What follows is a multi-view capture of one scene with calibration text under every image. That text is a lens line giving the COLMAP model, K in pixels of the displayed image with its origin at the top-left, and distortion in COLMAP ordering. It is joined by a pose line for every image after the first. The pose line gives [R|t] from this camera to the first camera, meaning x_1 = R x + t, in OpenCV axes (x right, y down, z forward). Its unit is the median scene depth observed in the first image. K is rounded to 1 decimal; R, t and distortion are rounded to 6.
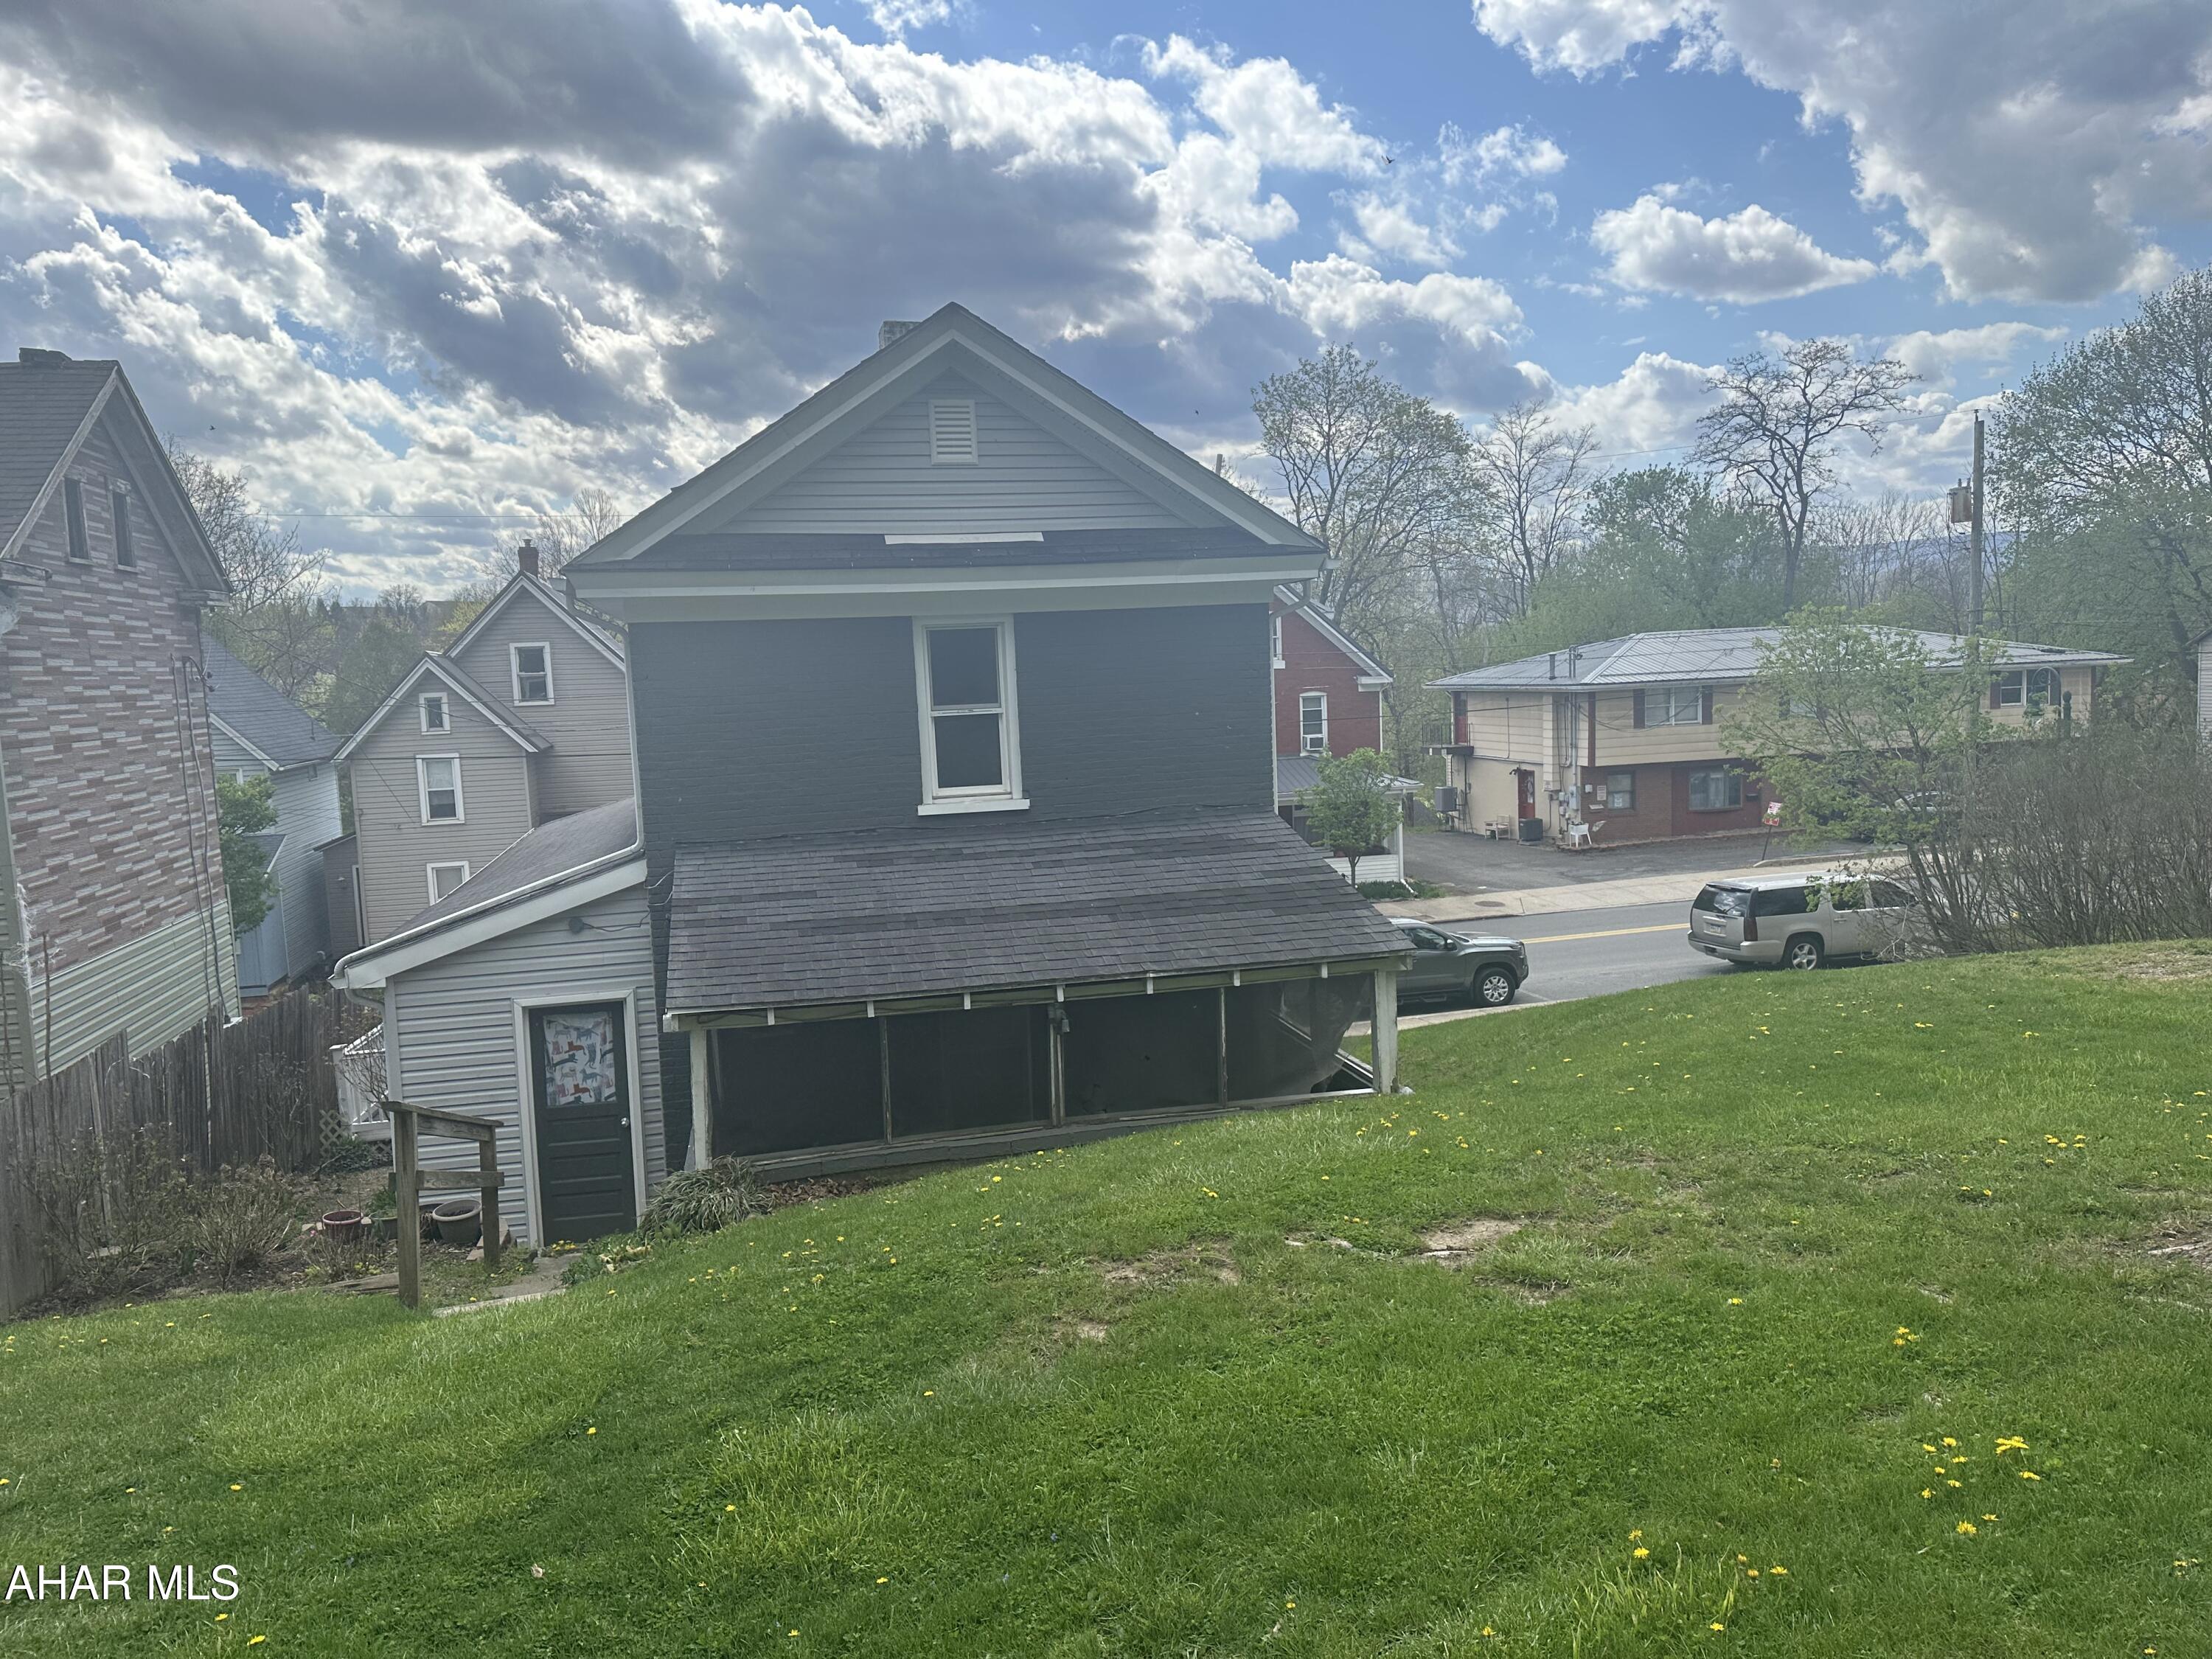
lens RADIAL K [[1579.7, 0, 1104.0], [0, 1579.7, 829.0], [0, 0, 1]] dist [0.129367, -0.190846]
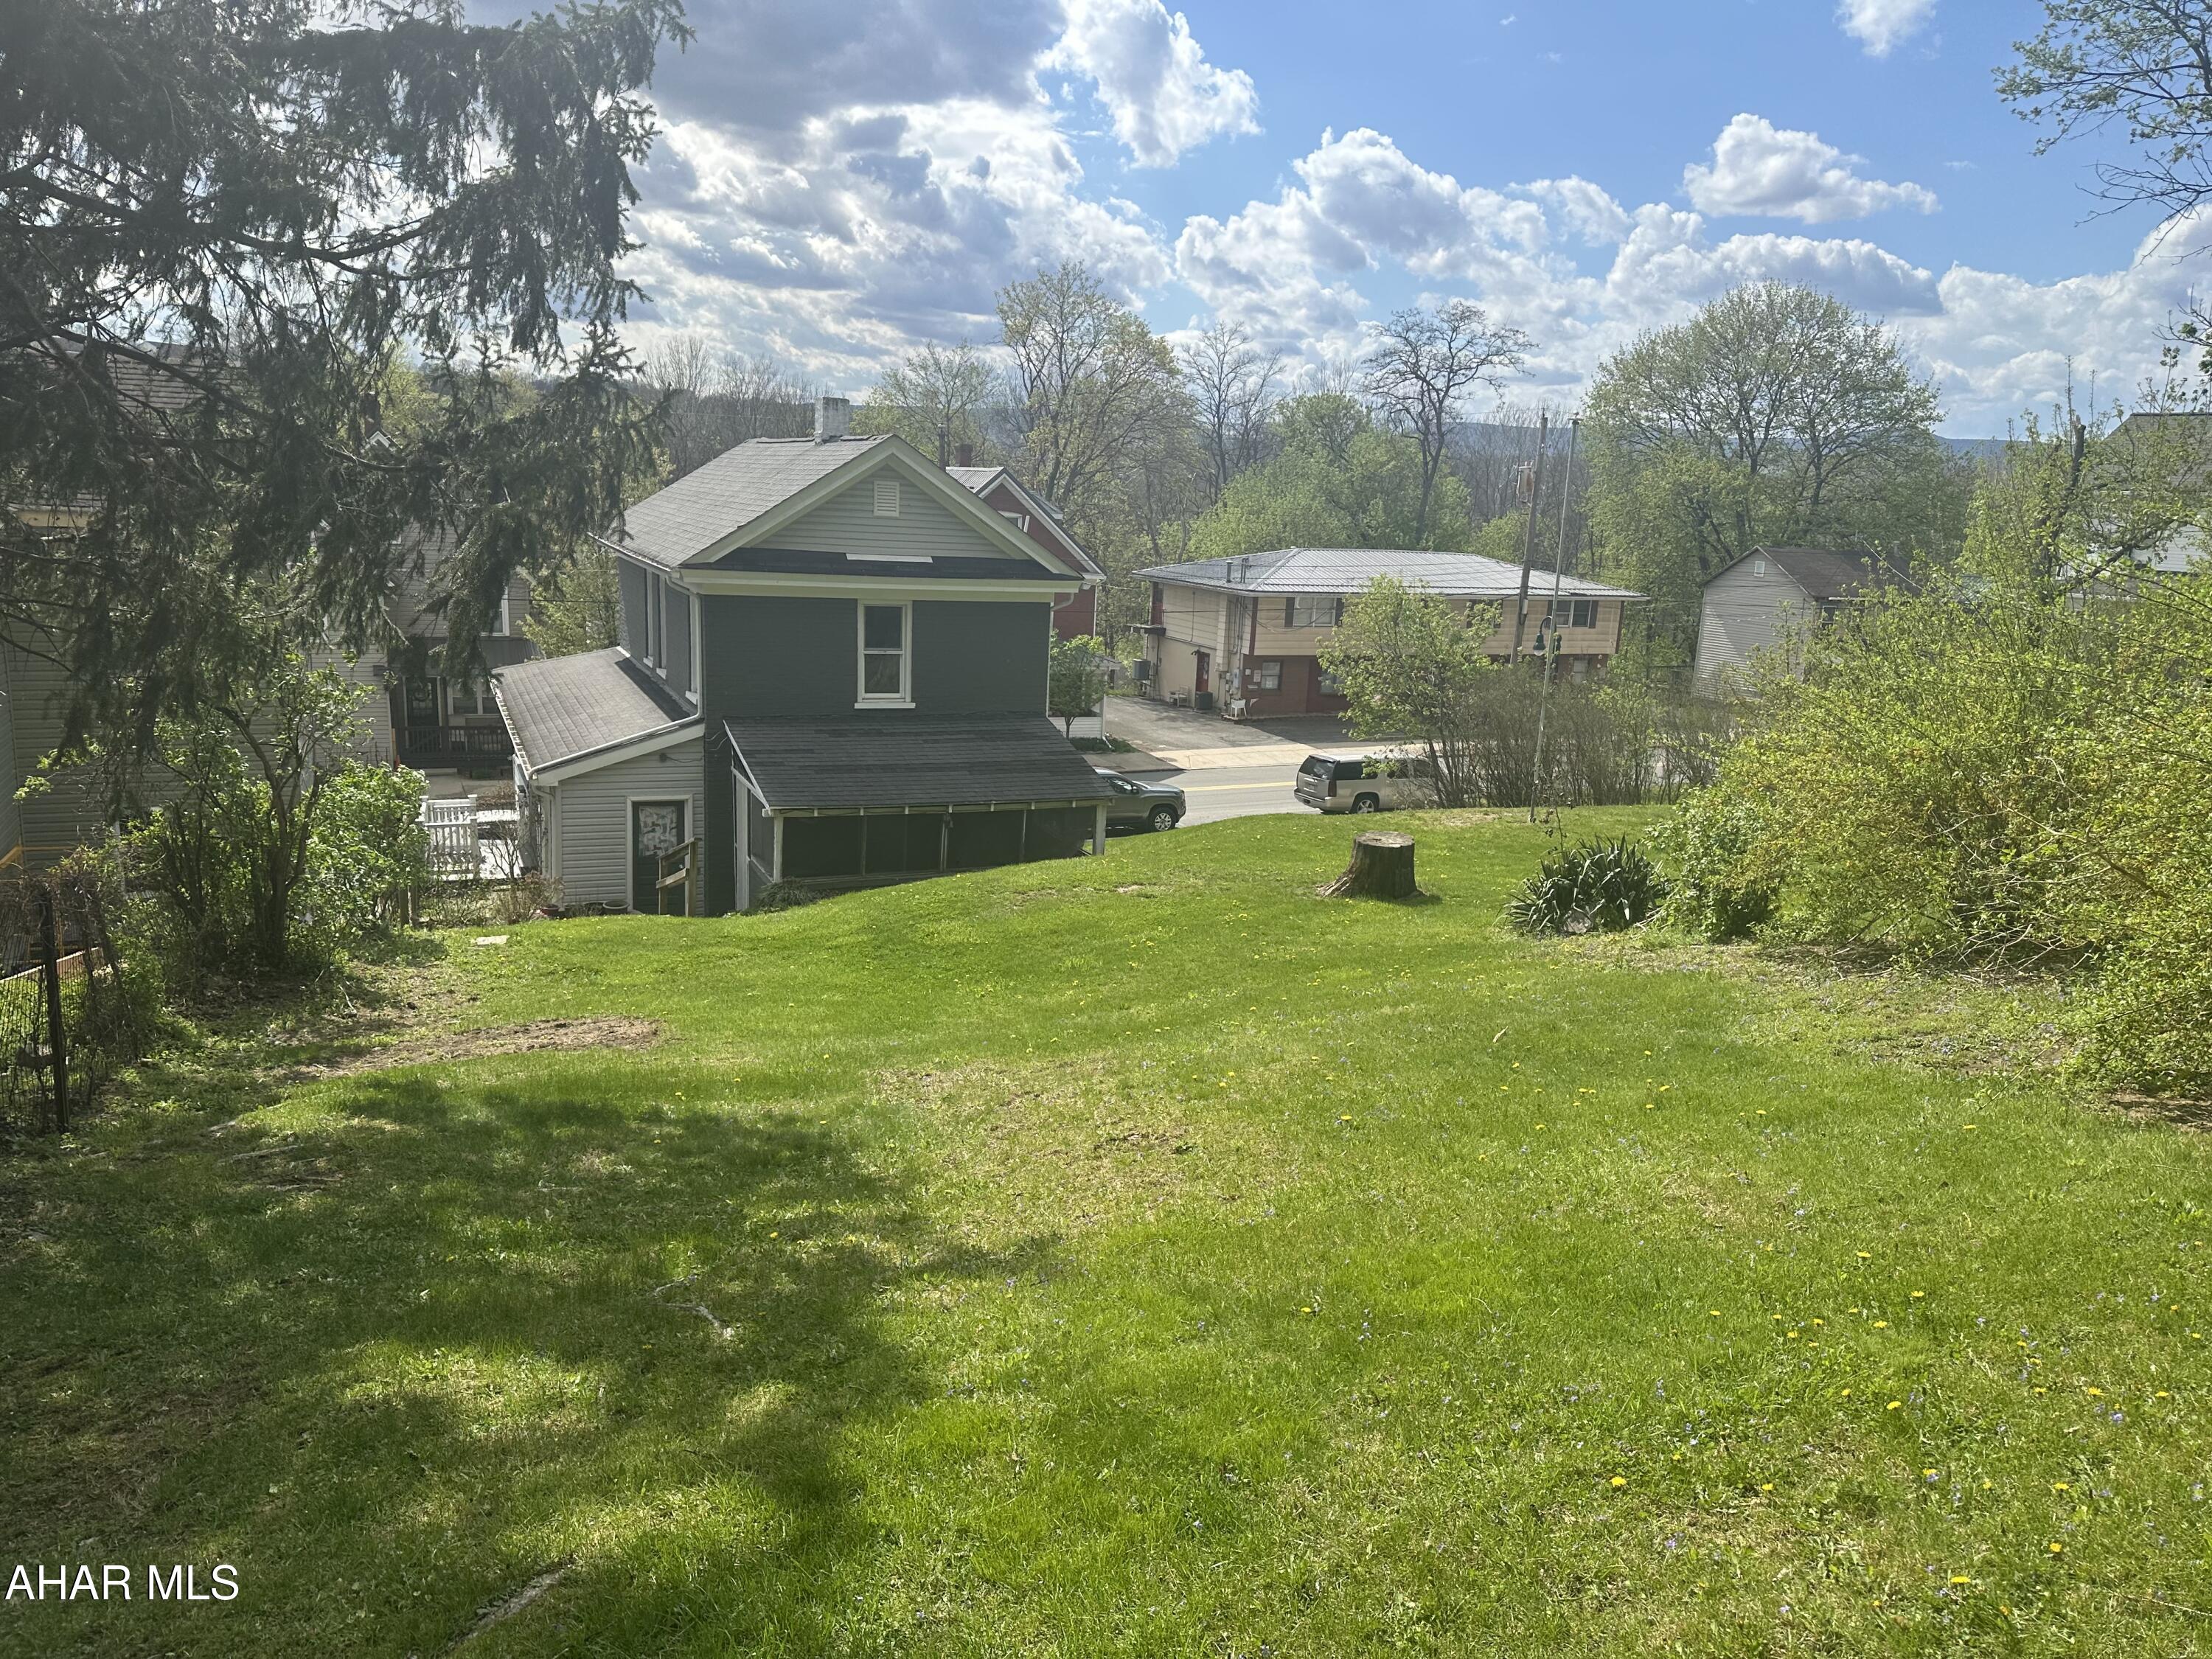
lens RADIAL K [[1565.2, 0, 1116.9], [0, 1565.2, 830.8], [0, 0, 1]] dist [0.039188, -0.047958]
pose [[0.978517, 0.046968, 0.200747, -0.145888], [-0.068623, 0.992383, 0.102311, -0.060836], [-0.194412, -0.113889, 0.974286, -0.687290]]
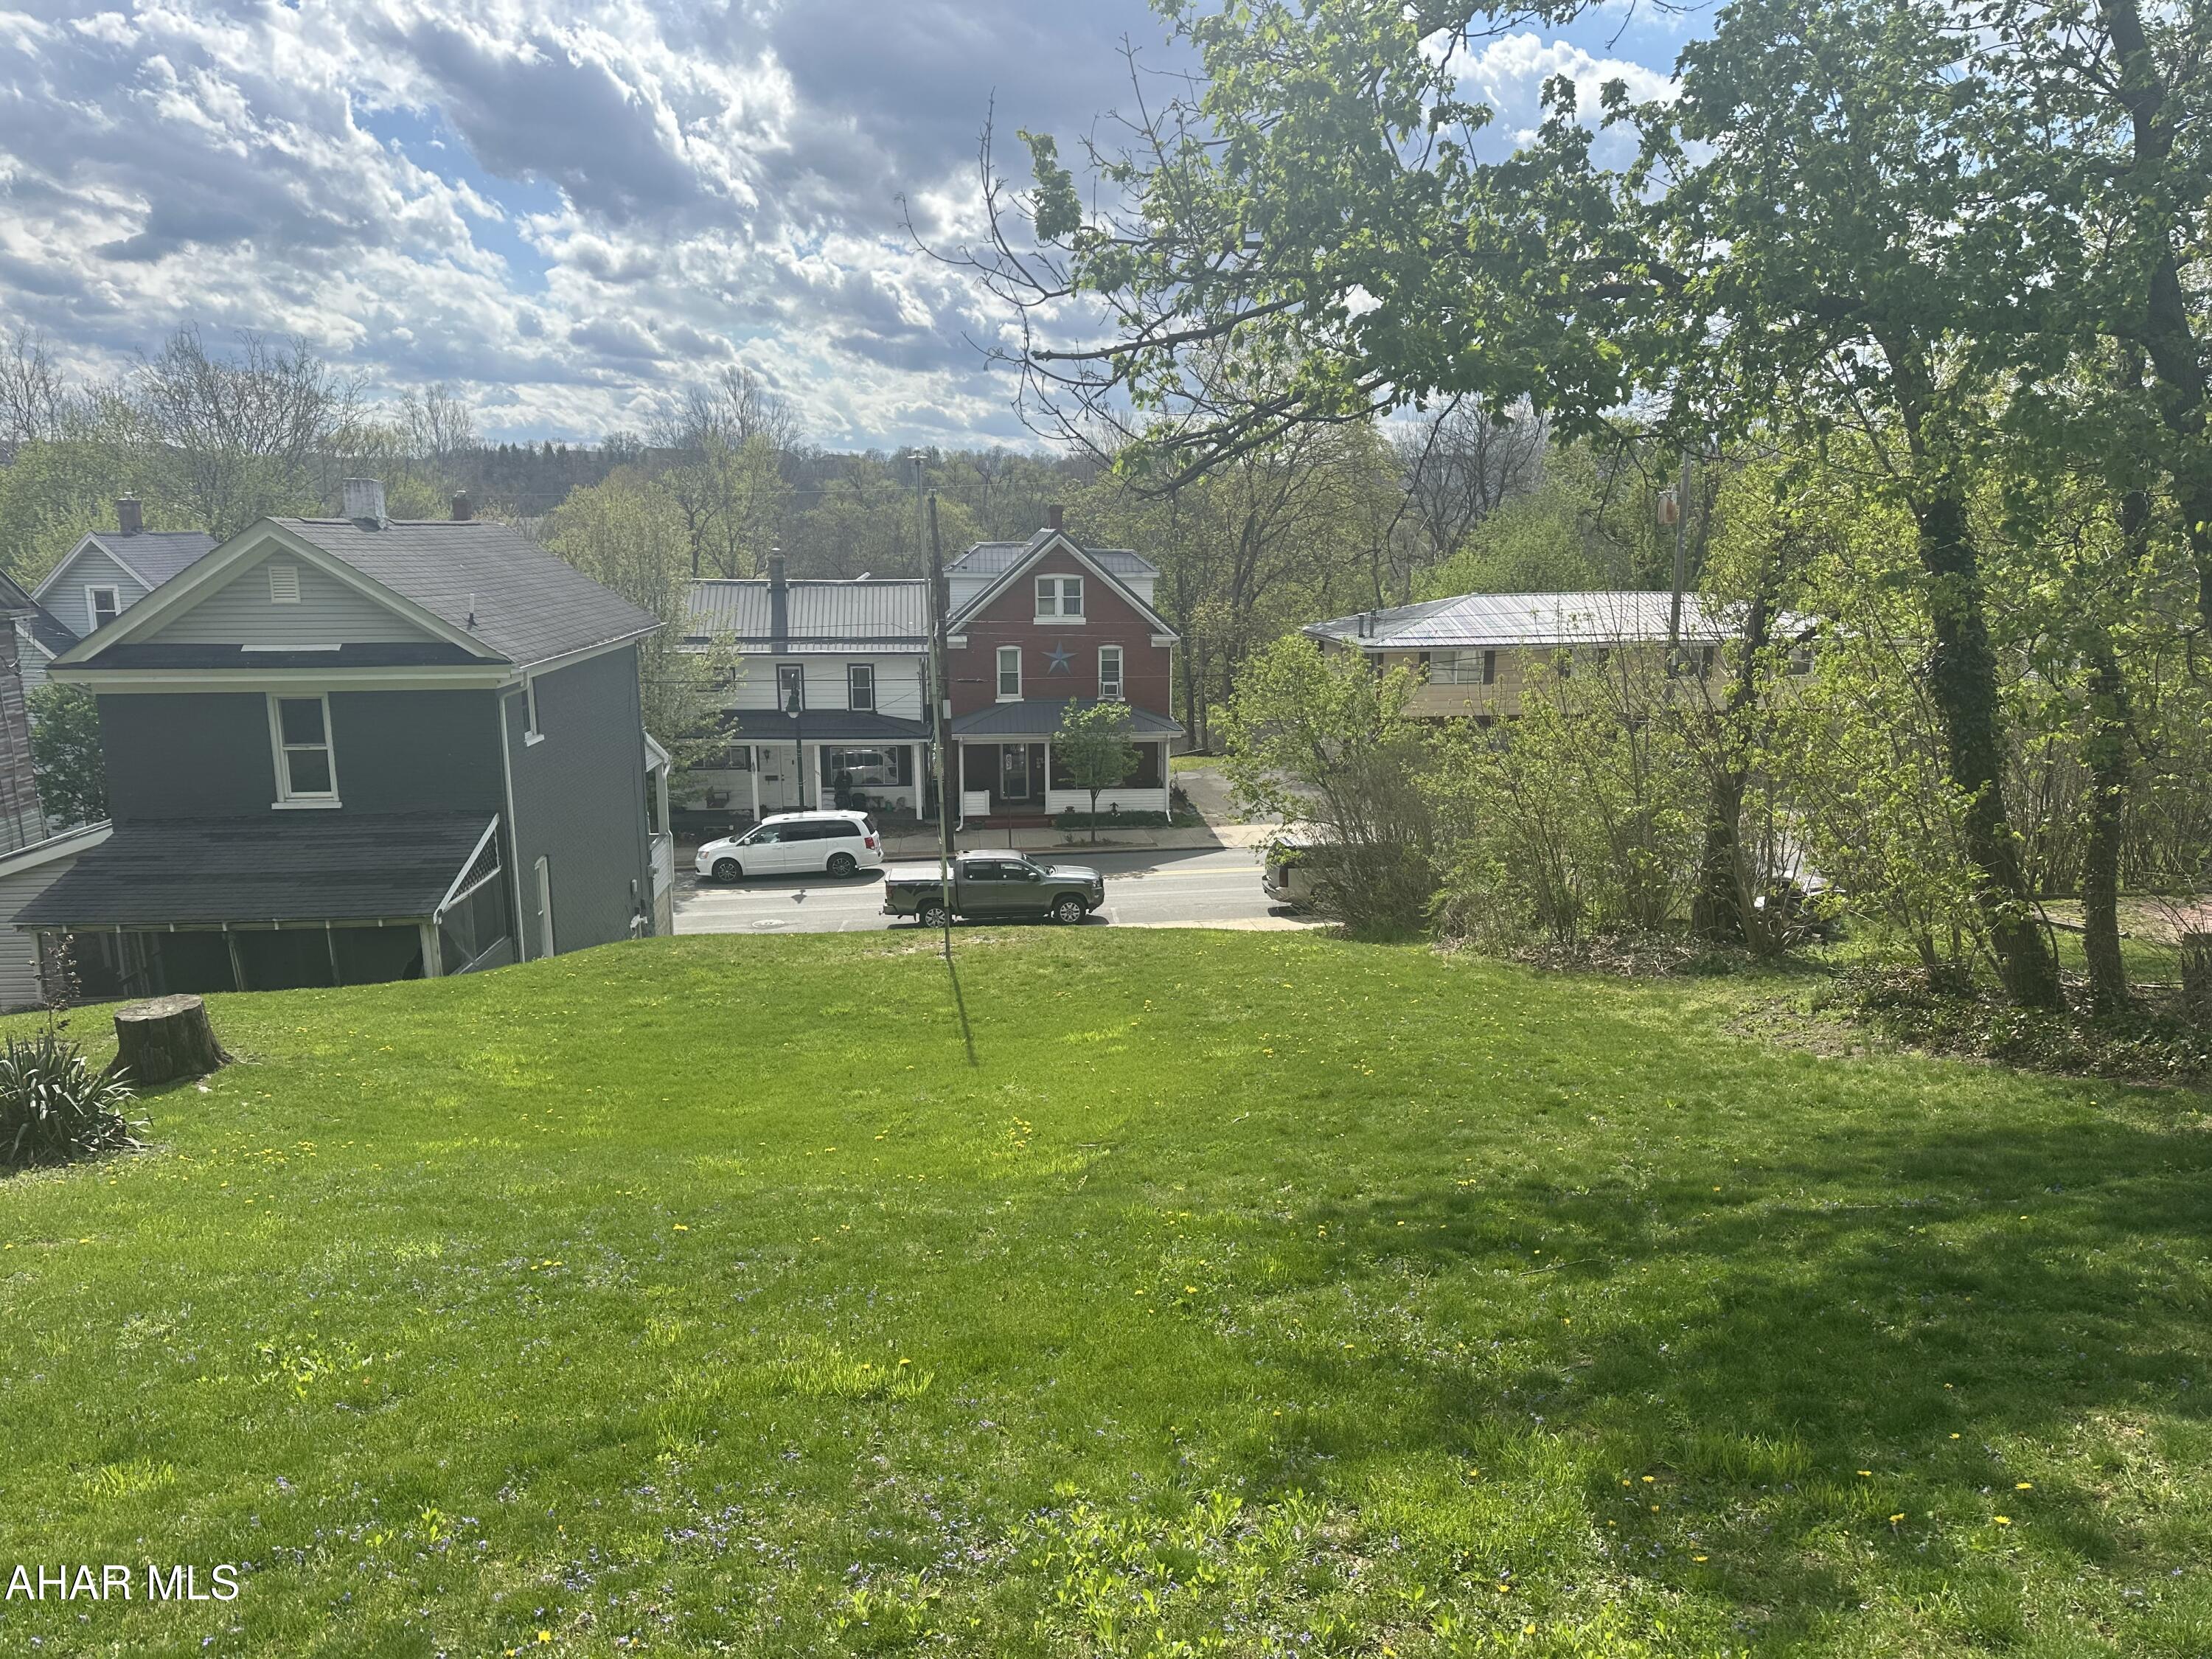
lens RADIAL K [[1565.2, 0, 1116.9], [0, 1565.2, 830.8], [0, 0, 1]] dist [0.039188, -0.047958]
pose [[0.990264, 0.057810, -0.126627, 0.817368], [-0.046918, 0.995070, 0.087377, -0.144316], [0.131054, -0.080585, 0.988095, -0.457714]]
